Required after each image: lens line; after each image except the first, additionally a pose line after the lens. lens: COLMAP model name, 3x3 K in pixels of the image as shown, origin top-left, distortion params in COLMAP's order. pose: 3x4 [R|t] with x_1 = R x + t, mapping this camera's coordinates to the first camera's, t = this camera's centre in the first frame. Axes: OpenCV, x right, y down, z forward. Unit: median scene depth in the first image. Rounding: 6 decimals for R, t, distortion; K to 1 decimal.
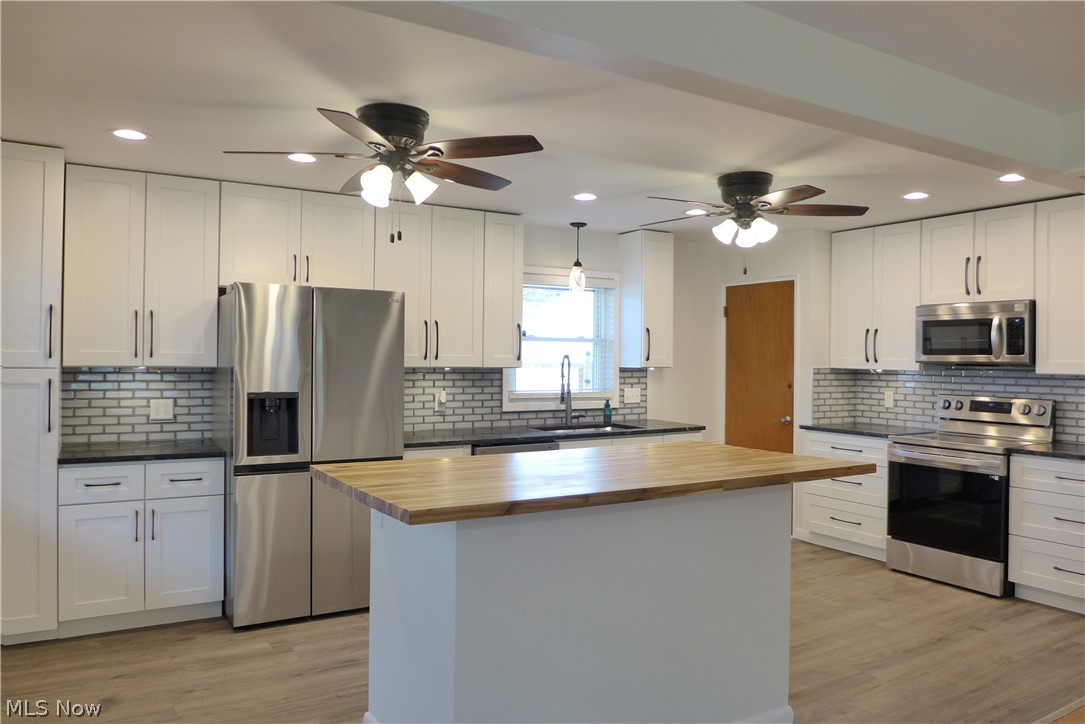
lens RADIAL K [[763.3, 0, 539.8], [0, 763.3, 360.8], [0, 0, 1]] dist [-0.052353, 0.026733]
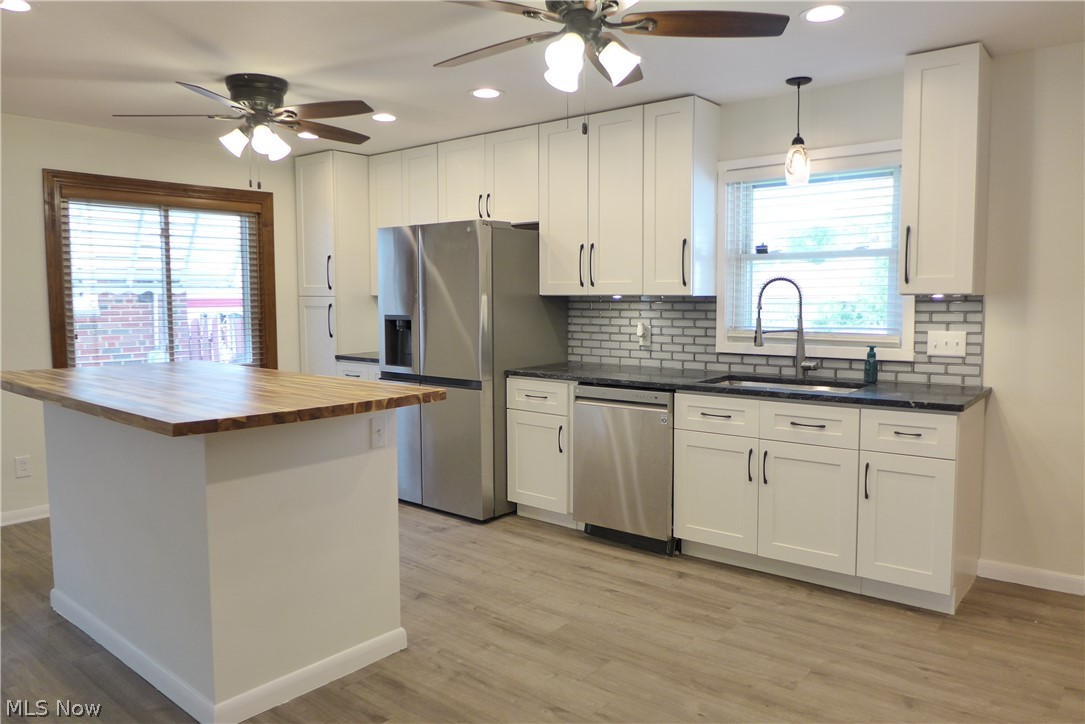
lens RADIAL K [[763.3, 0, 537.7], [0, 763.3, 360.3], [0, 0, 1]] dist [-0.052353, 0.026733]
pose [[0.334818, 0.067711, -0.939847, 0.622063], [0.001010, 0.997388, 0.072217, 0.018350], [0.942282, -0.025129, 0.333875, 0.561443]]
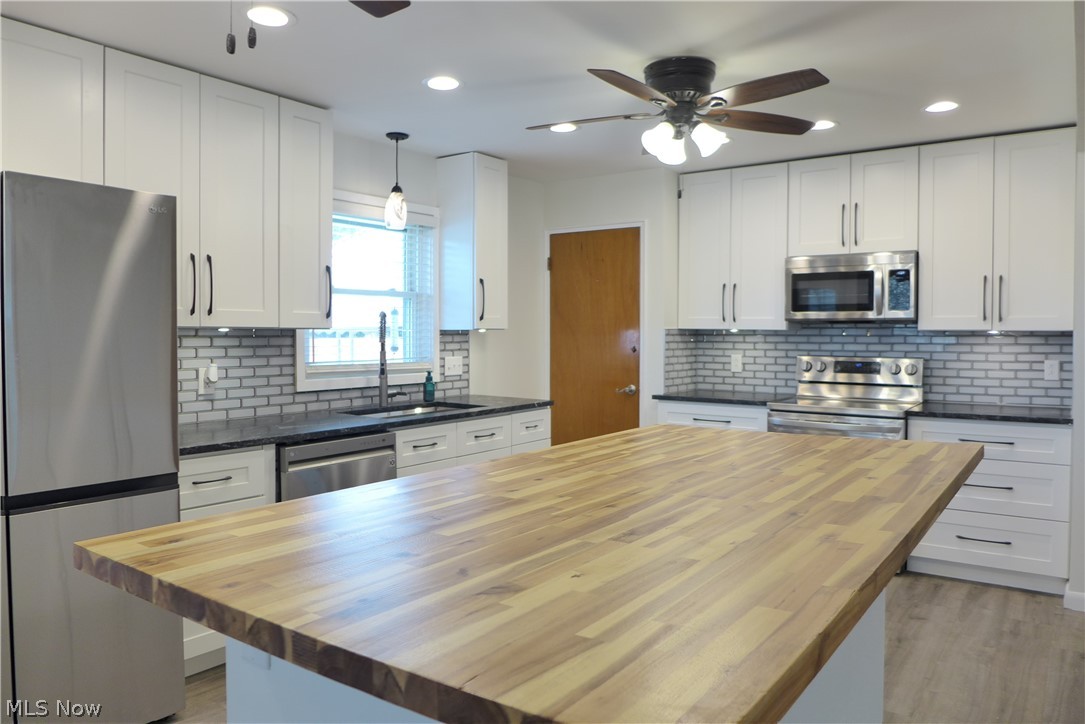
lens RADIAL K [[763.3, 0, 548.4], [0, 763.3, 353.4], [0, 0, 1]] dist [-0.052353, 0.026733]
pose [[0.917925, -0.017381, 0.396373, -0.112128], [0.007640, 0.999629, 0.026141, 0.014631], [-0.396680, -0.020967, 0.917717, 0.261625]]
